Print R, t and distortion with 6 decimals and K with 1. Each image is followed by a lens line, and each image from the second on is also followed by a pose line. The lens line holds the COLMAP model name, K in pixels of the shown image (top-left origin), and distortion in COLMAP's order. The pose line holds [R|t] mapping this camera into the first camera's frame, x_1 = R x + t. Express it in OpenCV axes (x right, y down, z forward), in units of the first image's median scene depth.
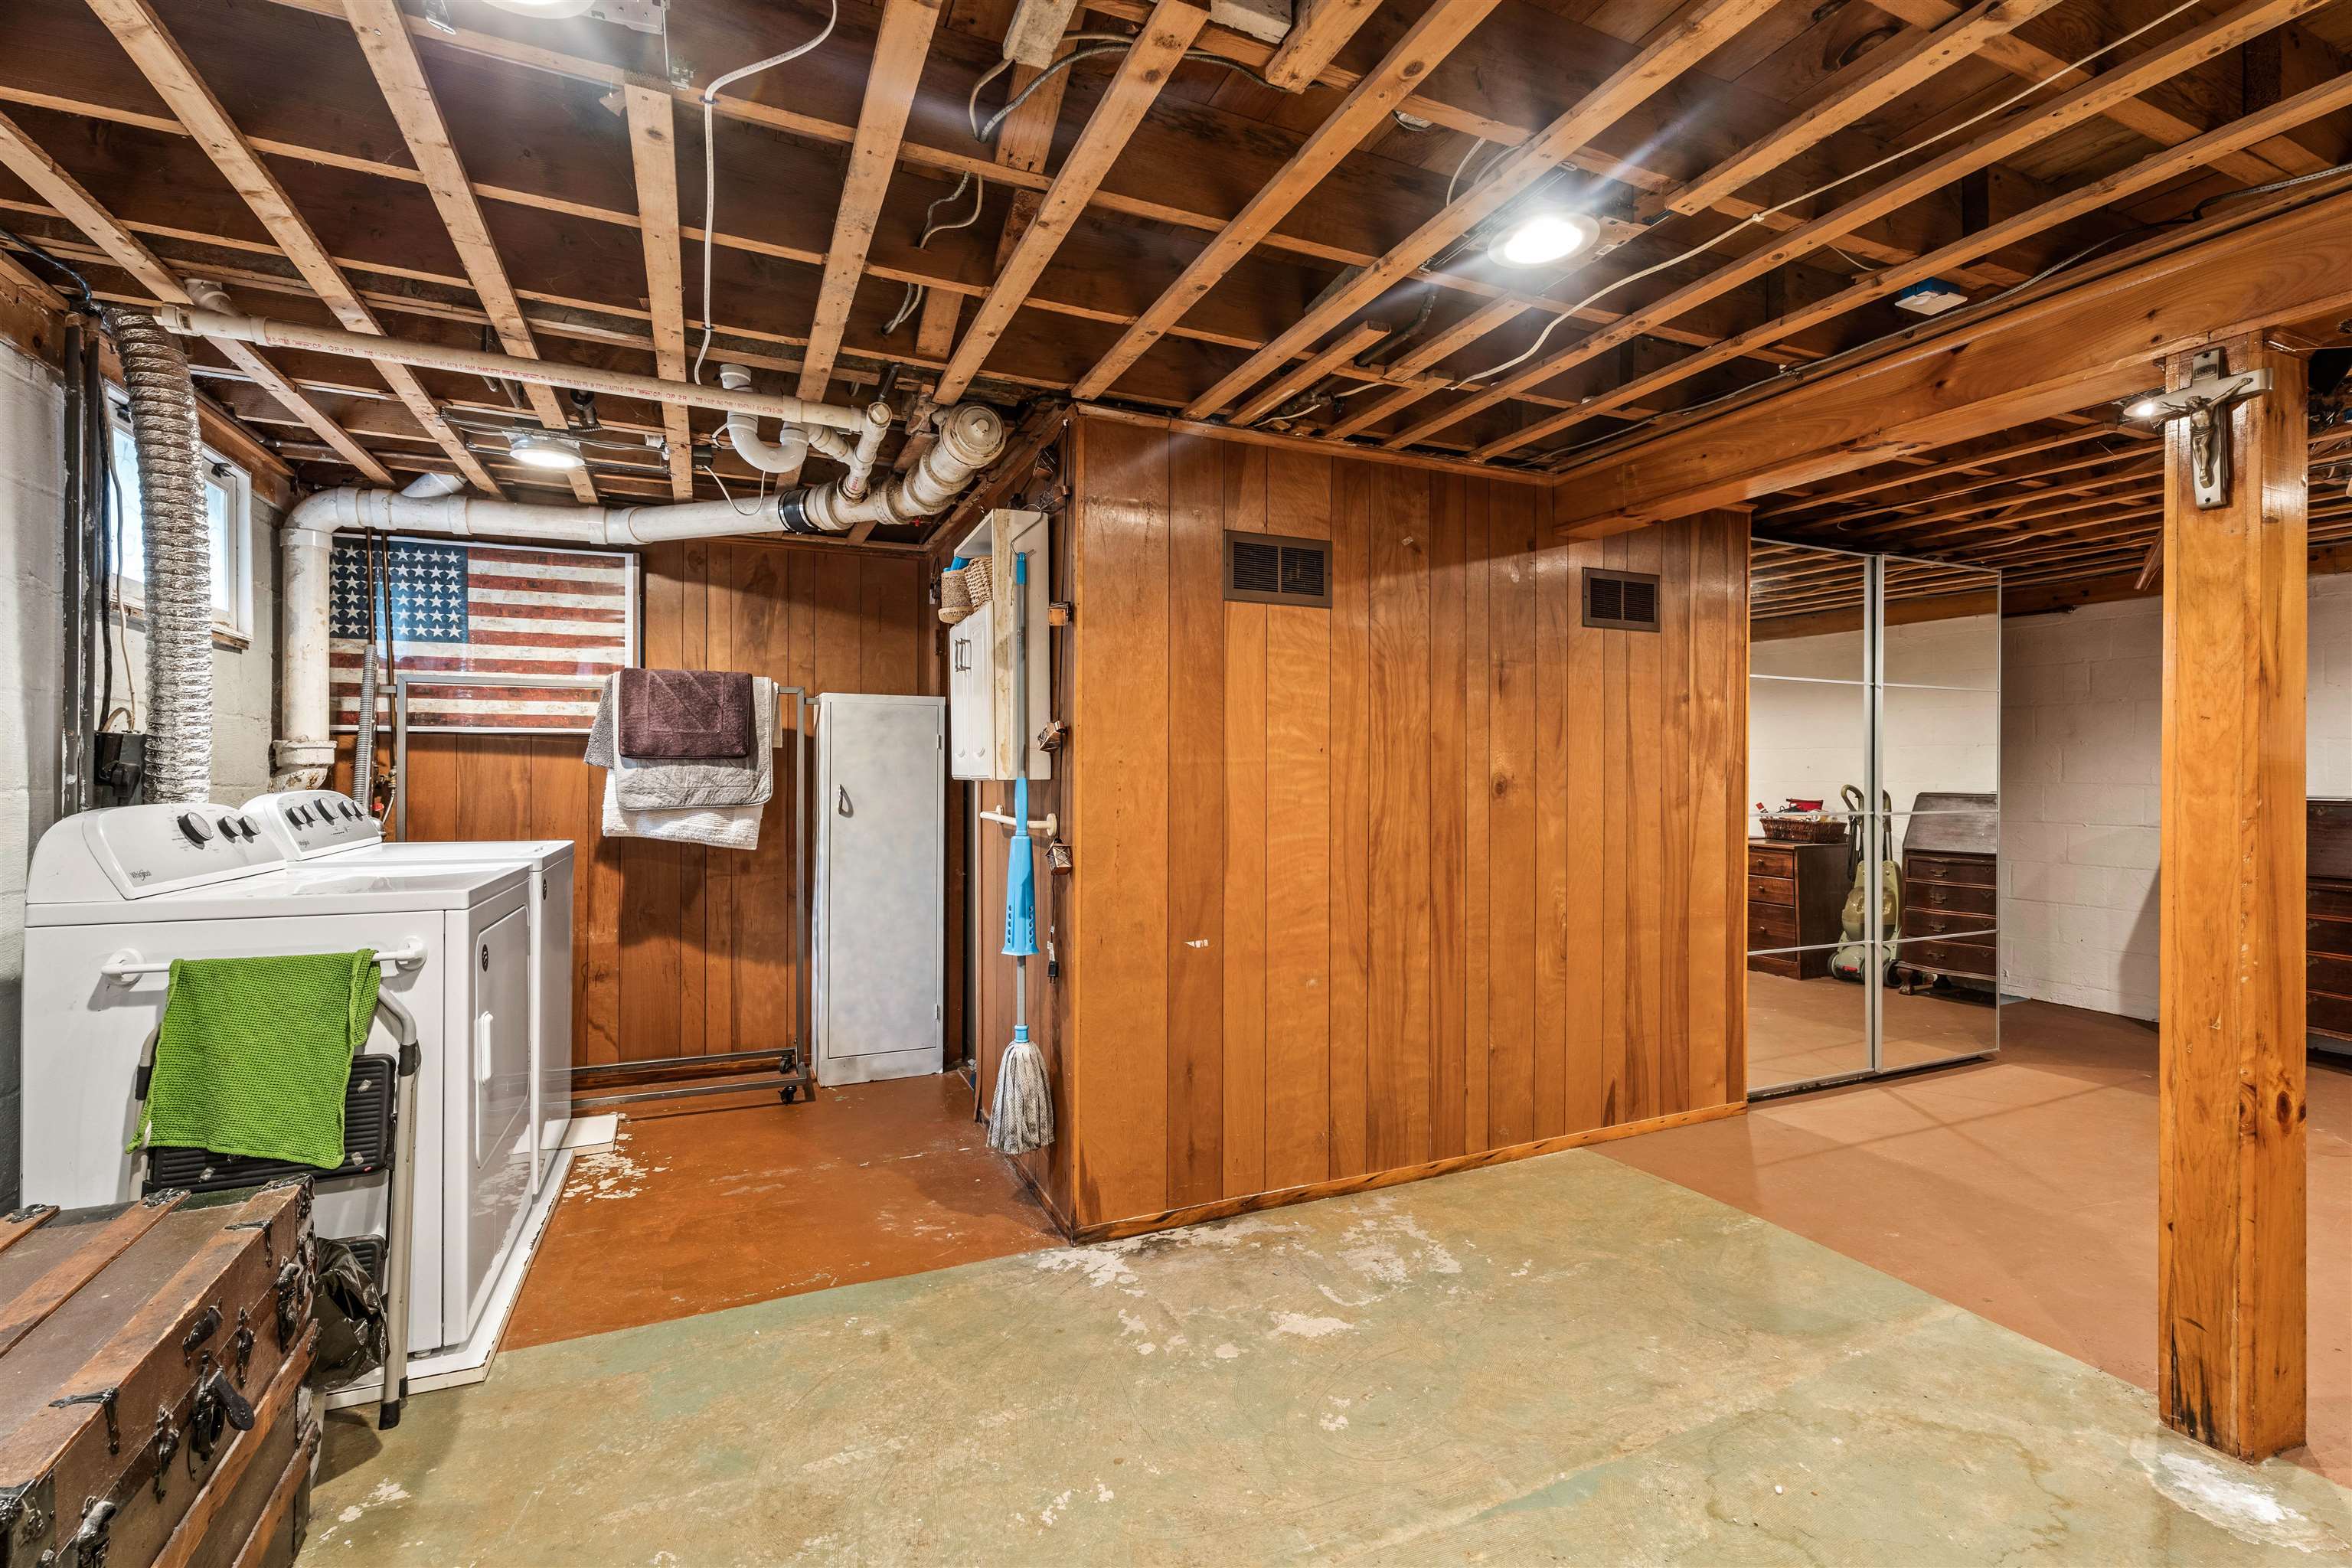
lens RADIAL K [[1059.0, 0, 1176.0], [0, 1059.0, 784.0], [0, 0, 1]] dist [-0.000092, -0.000020]
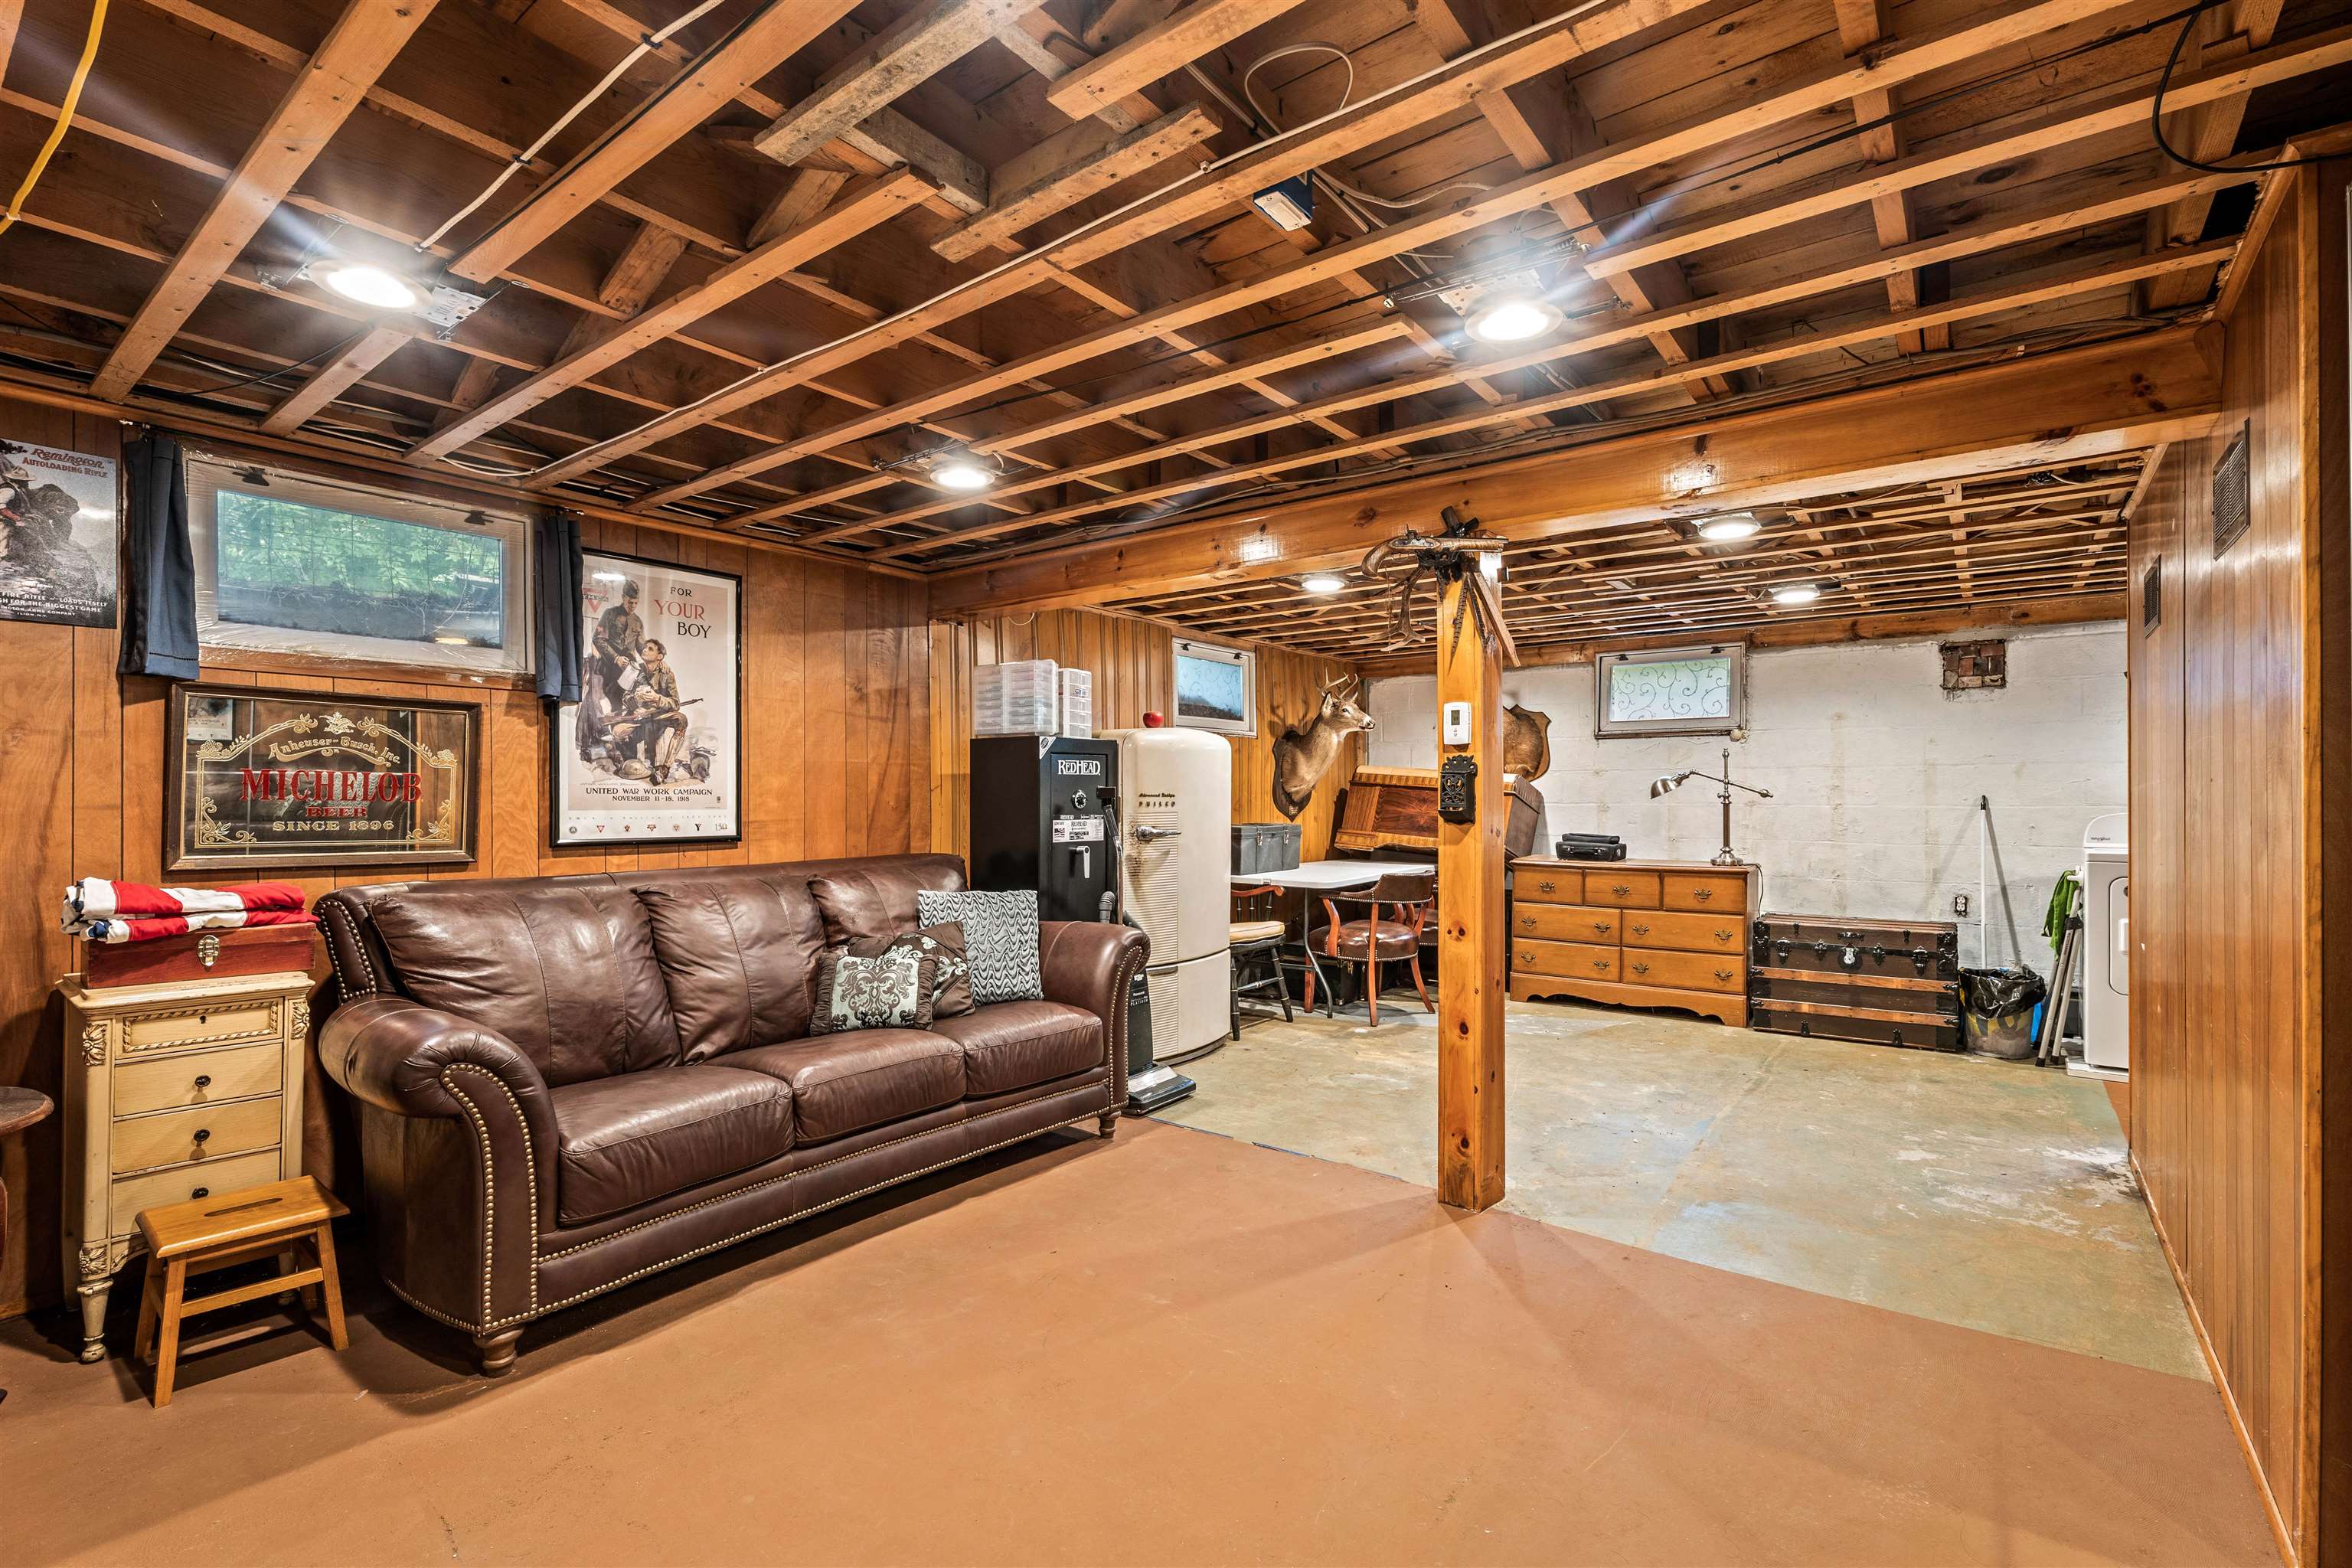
lens RADIAL K [[1059.0, 0, 1176.0], [0, 1059.0, 784.0], [0, 0, 1]] dist [-0.000092, -0.000020]
pose [[-0.879689, -0.003915, -0.475533, 1.608164], [-0.002835, 0.999992, -0.002988, -0.019936], [0.475541, -0.001281, -0.879693, 1.640726]]
